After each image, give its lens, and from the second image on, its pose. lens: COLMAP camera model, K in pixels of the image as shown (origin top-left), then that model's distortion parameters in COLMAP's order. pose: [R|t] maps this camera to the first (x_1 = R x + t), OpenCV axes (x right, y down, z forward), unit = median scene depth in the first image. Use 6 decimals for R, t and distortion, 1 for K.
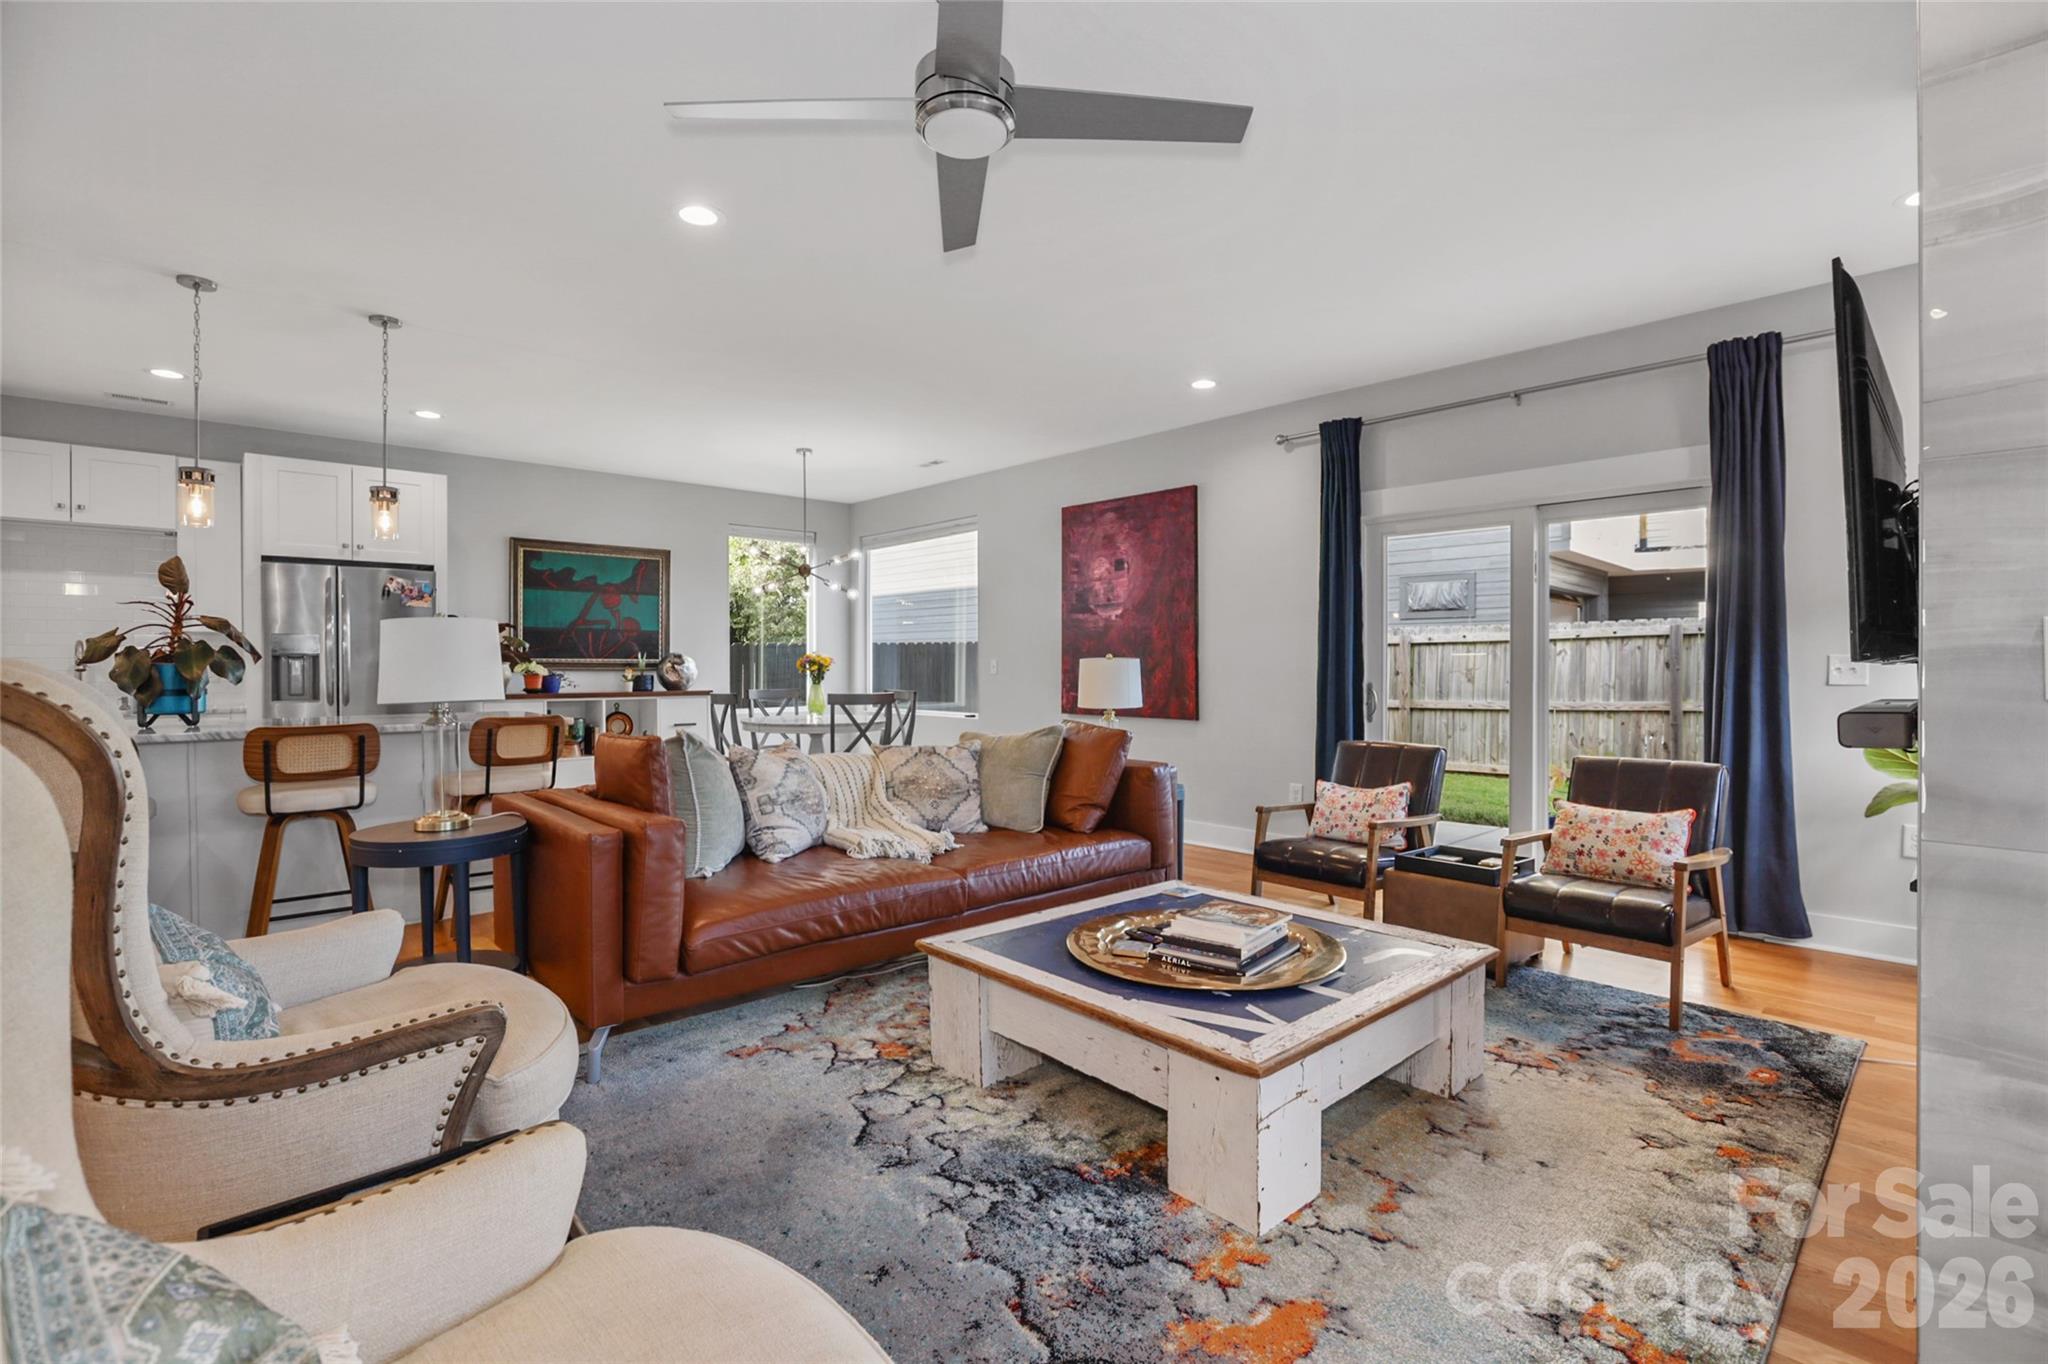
lens RADIAL K [[936.7, 0, 1029.5], [0, 936.7, 681.8], [0, 0, 1]] dist [-0.059882, 0.018192]
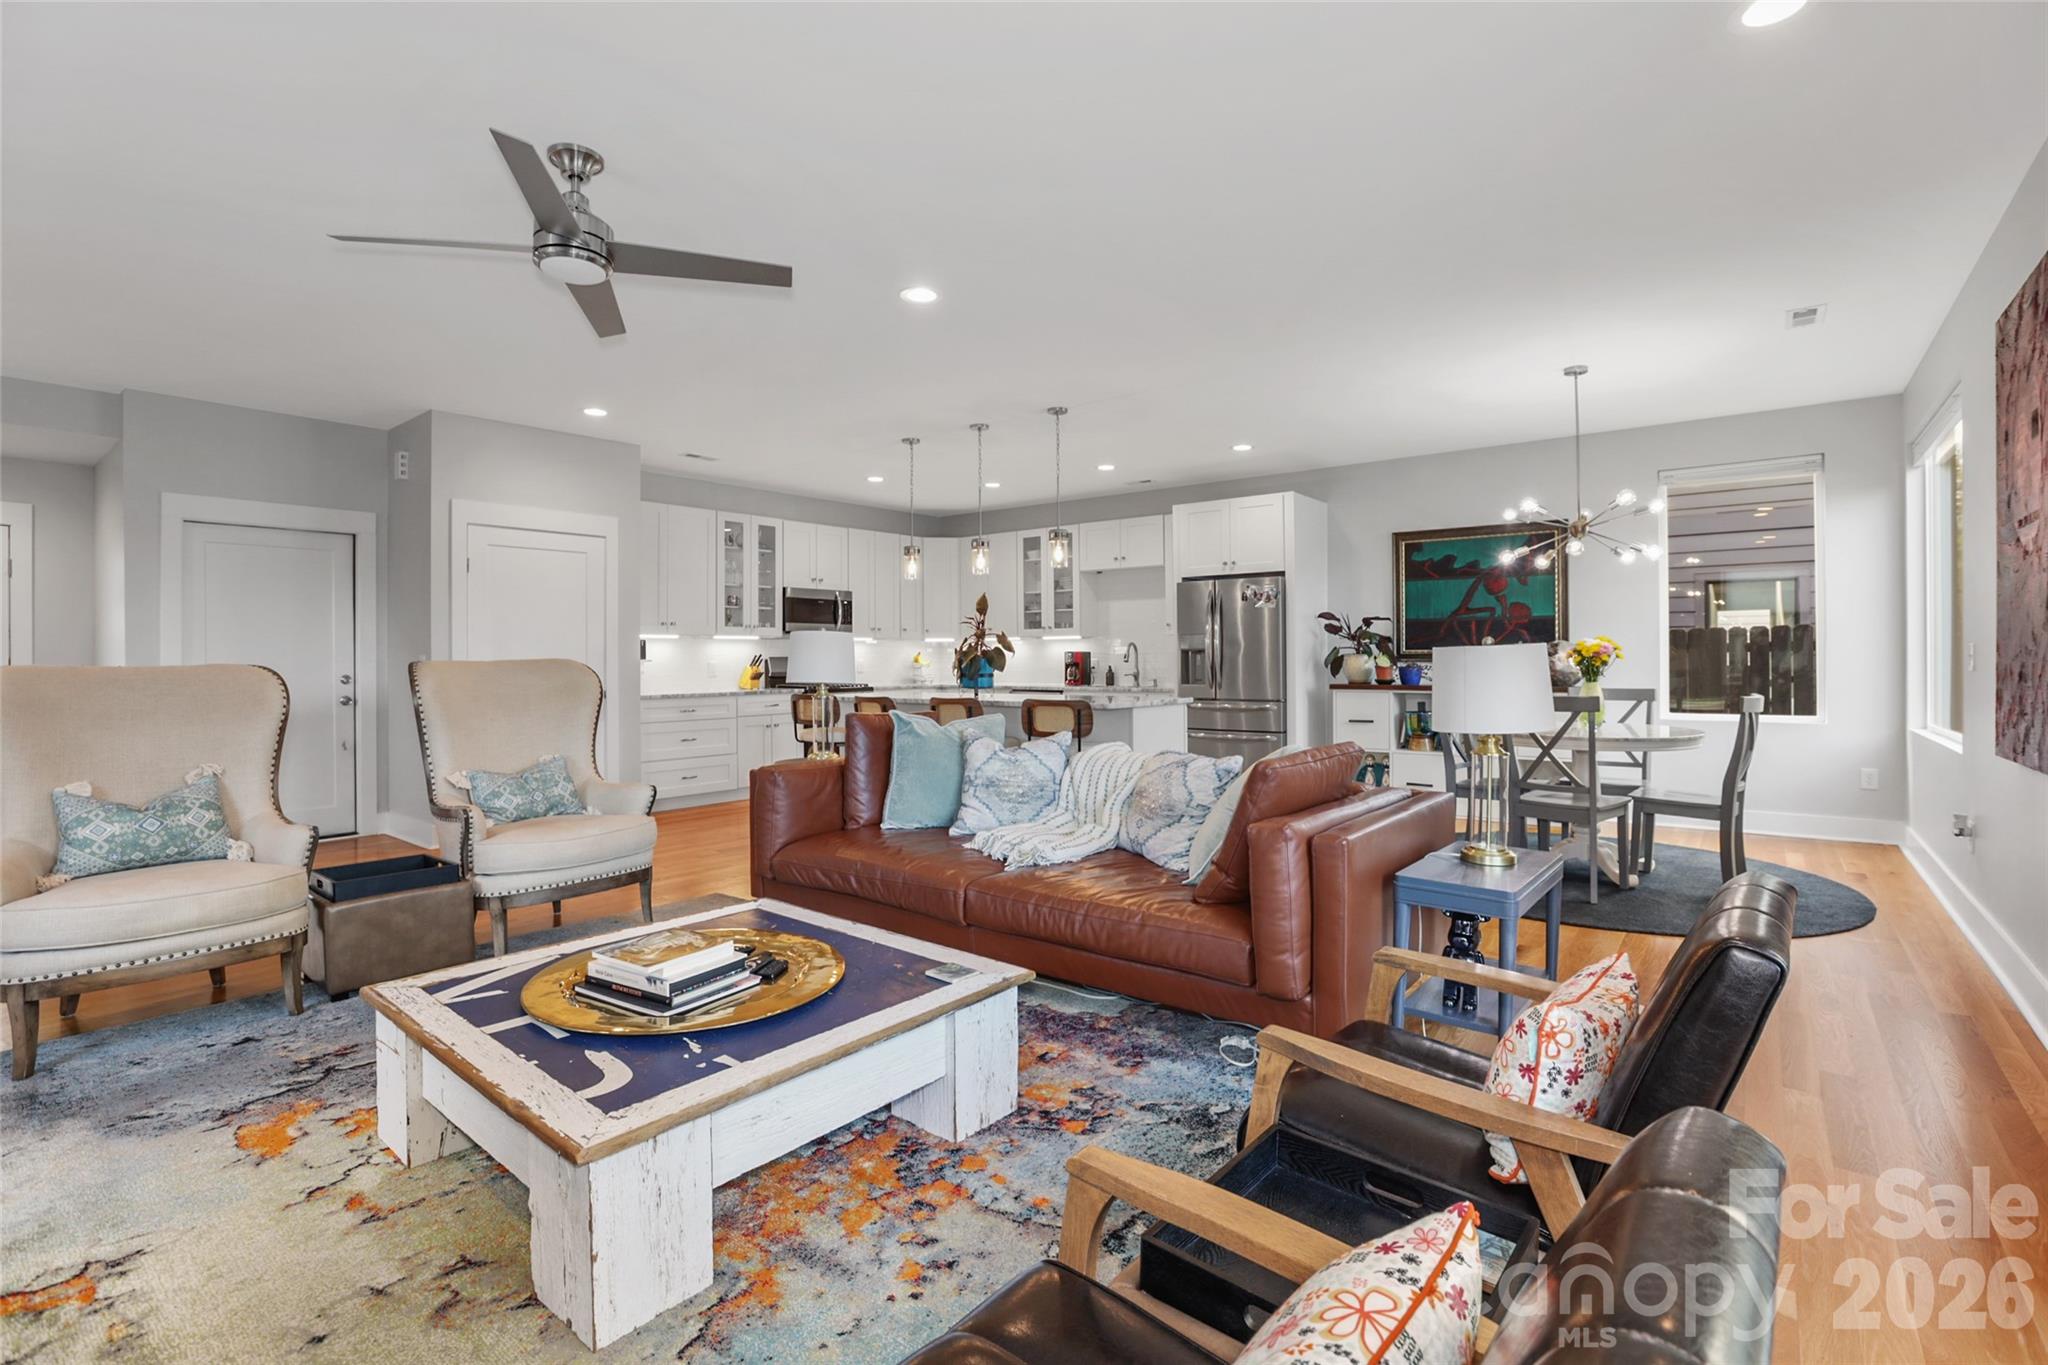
lens RADIAL K [[936.7, 0, 1029.5], [0, 936.7, 682.3], [0, 0, 1]] dist [-0.059882, 0.018192]
pose [[0.155273, 0.022553, -0.987614, 0.404821], [-0.010089, 0.999723, 0.021244, -0.007302], [0.987820, 0.006666, 0.155458, 0.433294]]
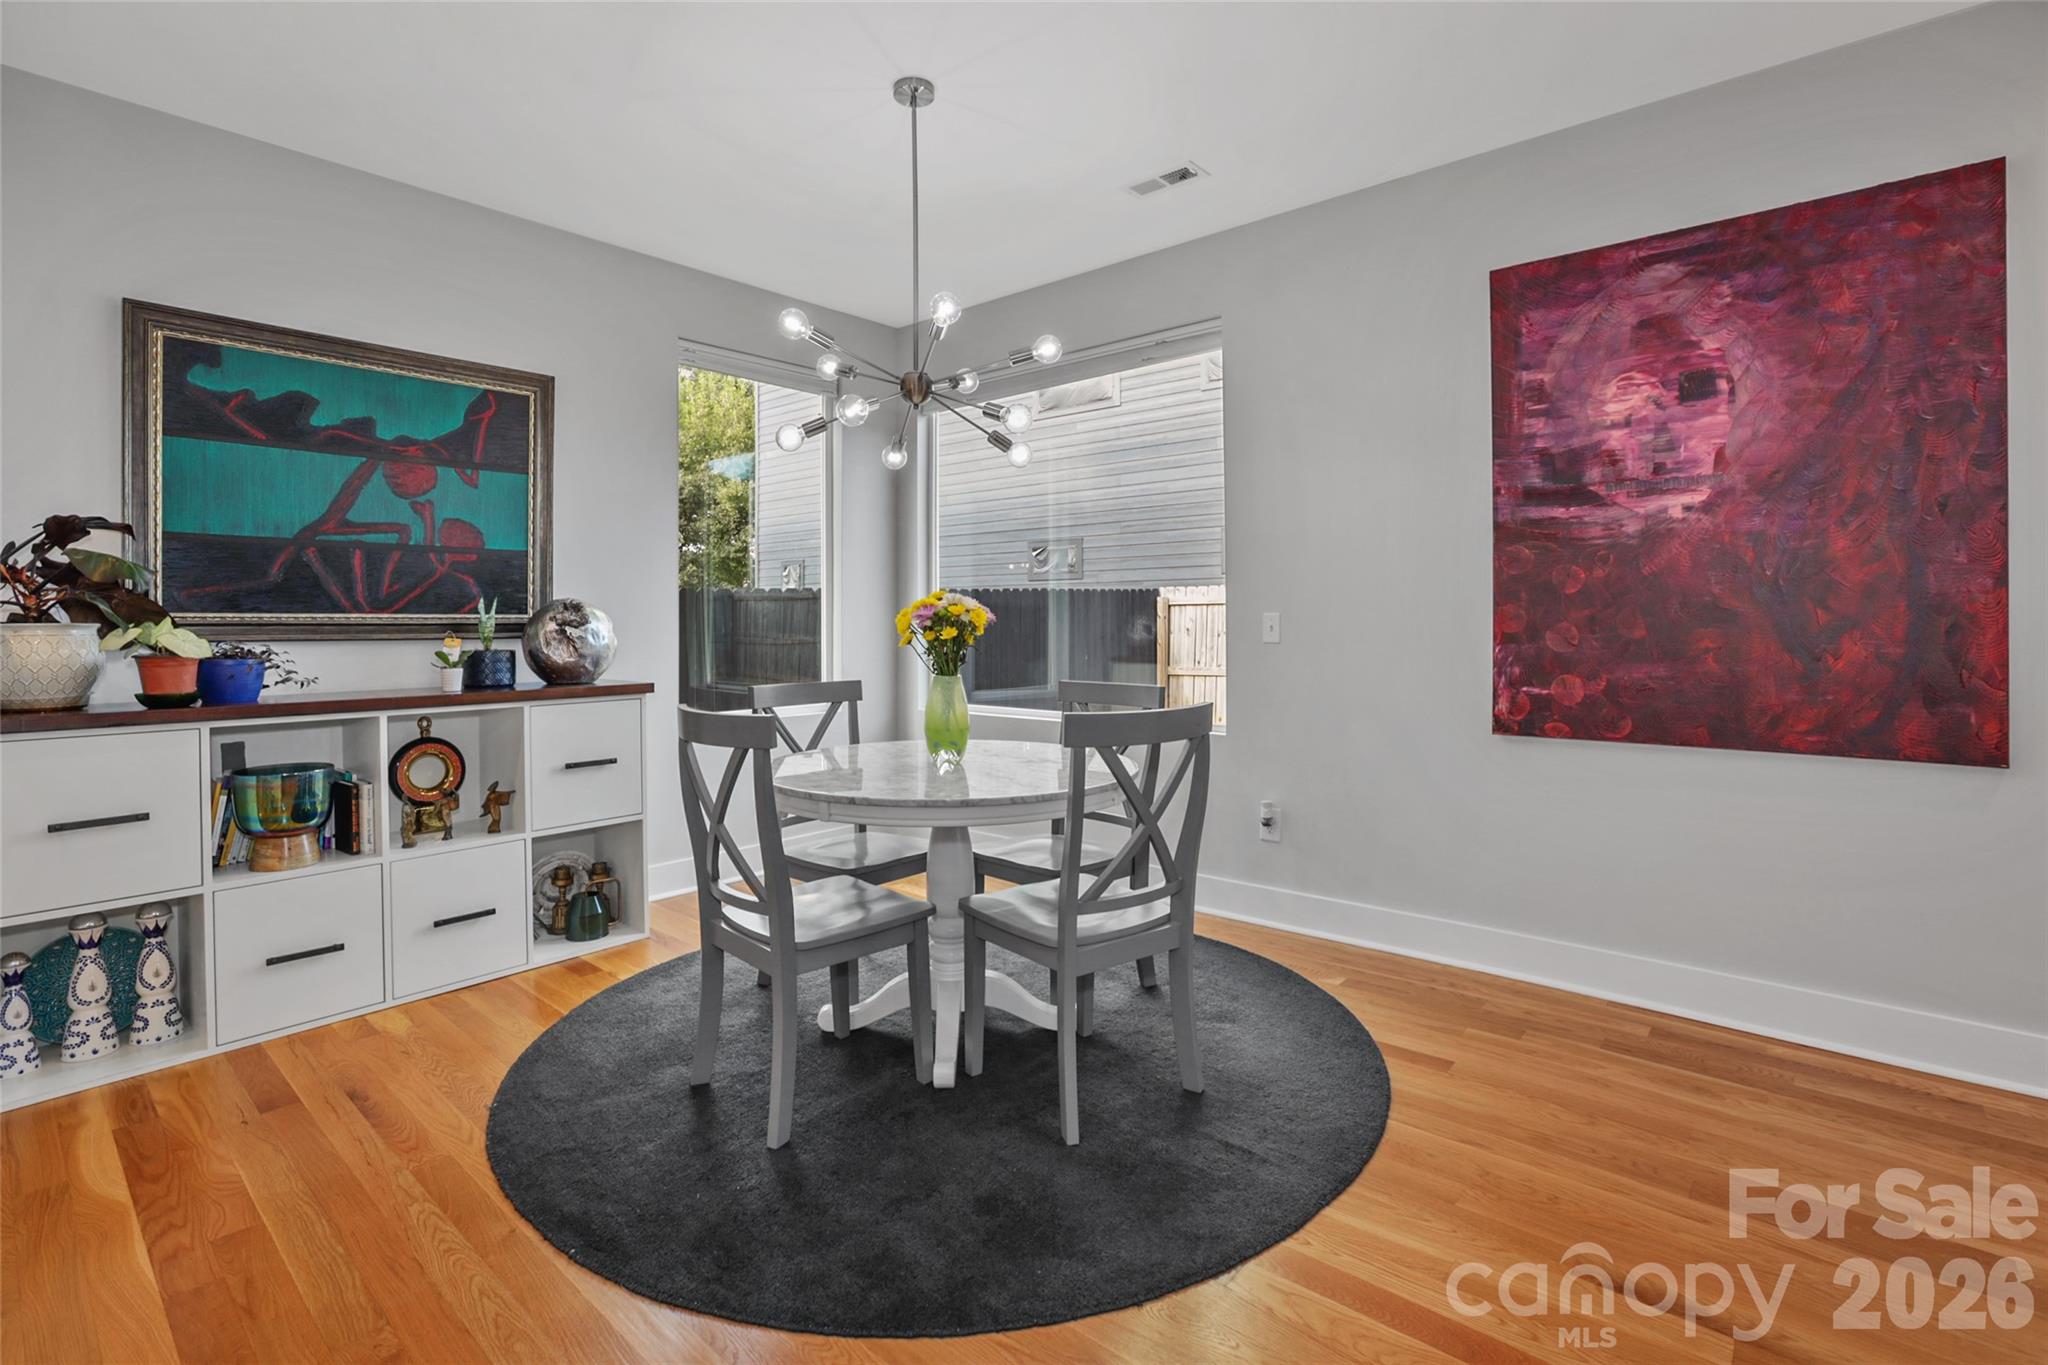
lens RADIAL K [[949.1, 0, 1022.2], [0, 949.1, 624.3], [0, 0, 1]] dist [-0.031973, 0.009263]
pose [[0.994160, -0.004197, 0.107832, -0.230819], [0.005552, 0.999909, -0.012272, -0.013611], [-0.107771, 0.012799, 0.994093, 0.571523]]
